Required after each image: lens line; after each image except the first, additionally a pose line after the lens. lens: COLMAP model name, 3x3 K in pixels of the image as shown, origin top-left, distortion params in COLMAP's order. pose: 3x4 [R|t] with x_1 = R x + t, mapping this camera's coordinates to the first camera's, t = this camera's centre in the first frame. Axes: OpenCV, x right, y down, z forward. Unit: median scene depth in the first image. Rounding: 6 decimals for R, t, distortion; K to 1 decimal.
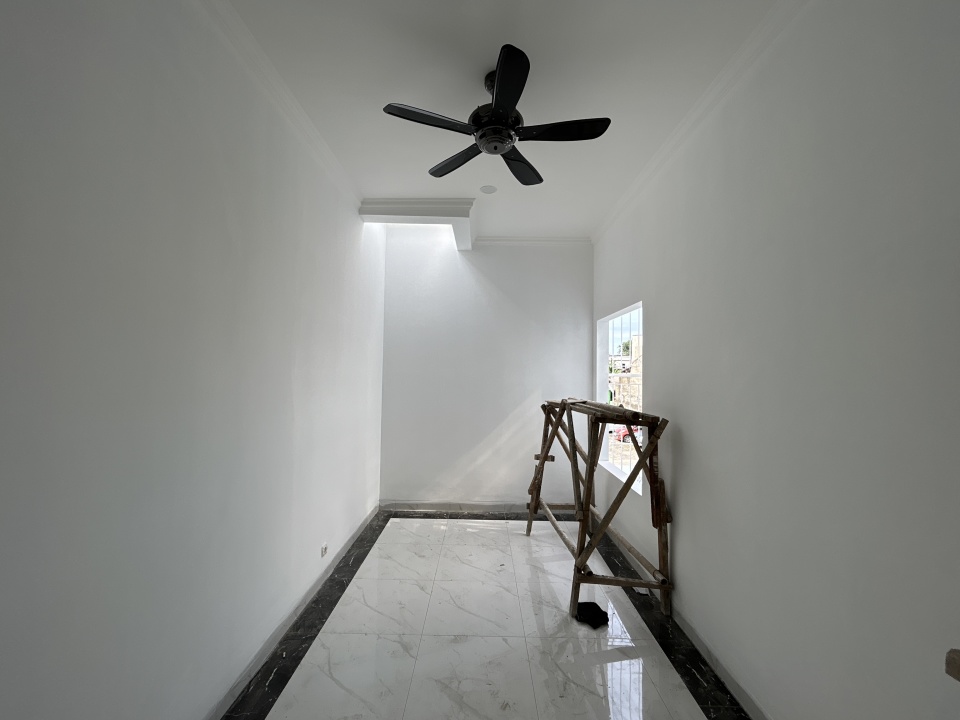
lens RADIAL K [[390.7, 0, 477.9], [0, 390.7, 358.4], [0, 0, 1]] dist [-0.000774, 0.000657]
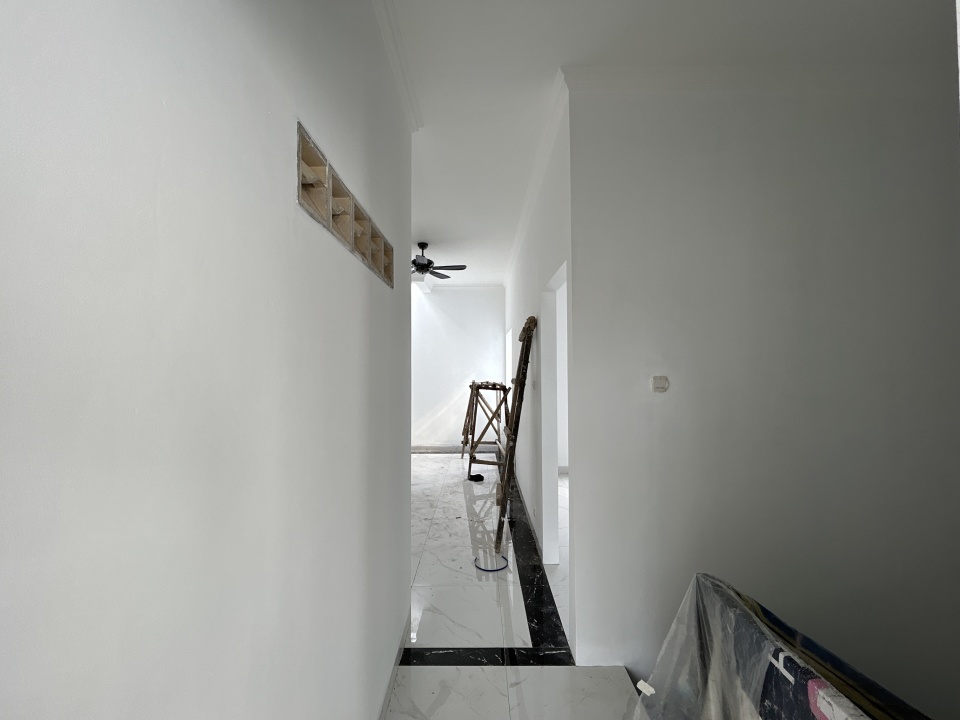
lens RADIAL K [[390.7, 0, 477.9], [0, 390.7, 358.4], [0, 0, 1]] dist [-0.000774, 0.000657]
pose [[0.999842, -0.016696, 0.006140, 0.211376], [0.016624, 0.999793, 0.011730, -0.022527], [-0.006334, -0.011626, 0.999912, -0.828430]]
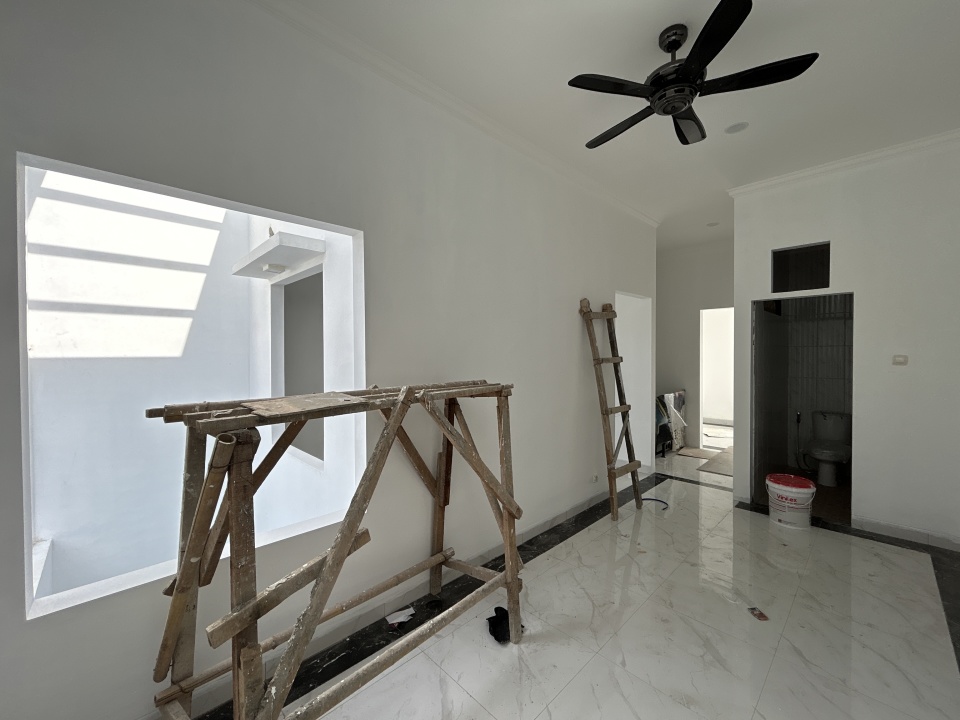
lens RADIAL K [[390.7, 0, 477.9], [0, 390.7, 358.4], [0, 0, 1]] dist [-0.000774, 0.000657]
pose [[-0.707157, -0.021043, 0.706743, -0.181664], [-0.032381, 0.999472, -0.002641, 0.062508], [-0.706315, -0.024752, -0.707465, 1.182356]]
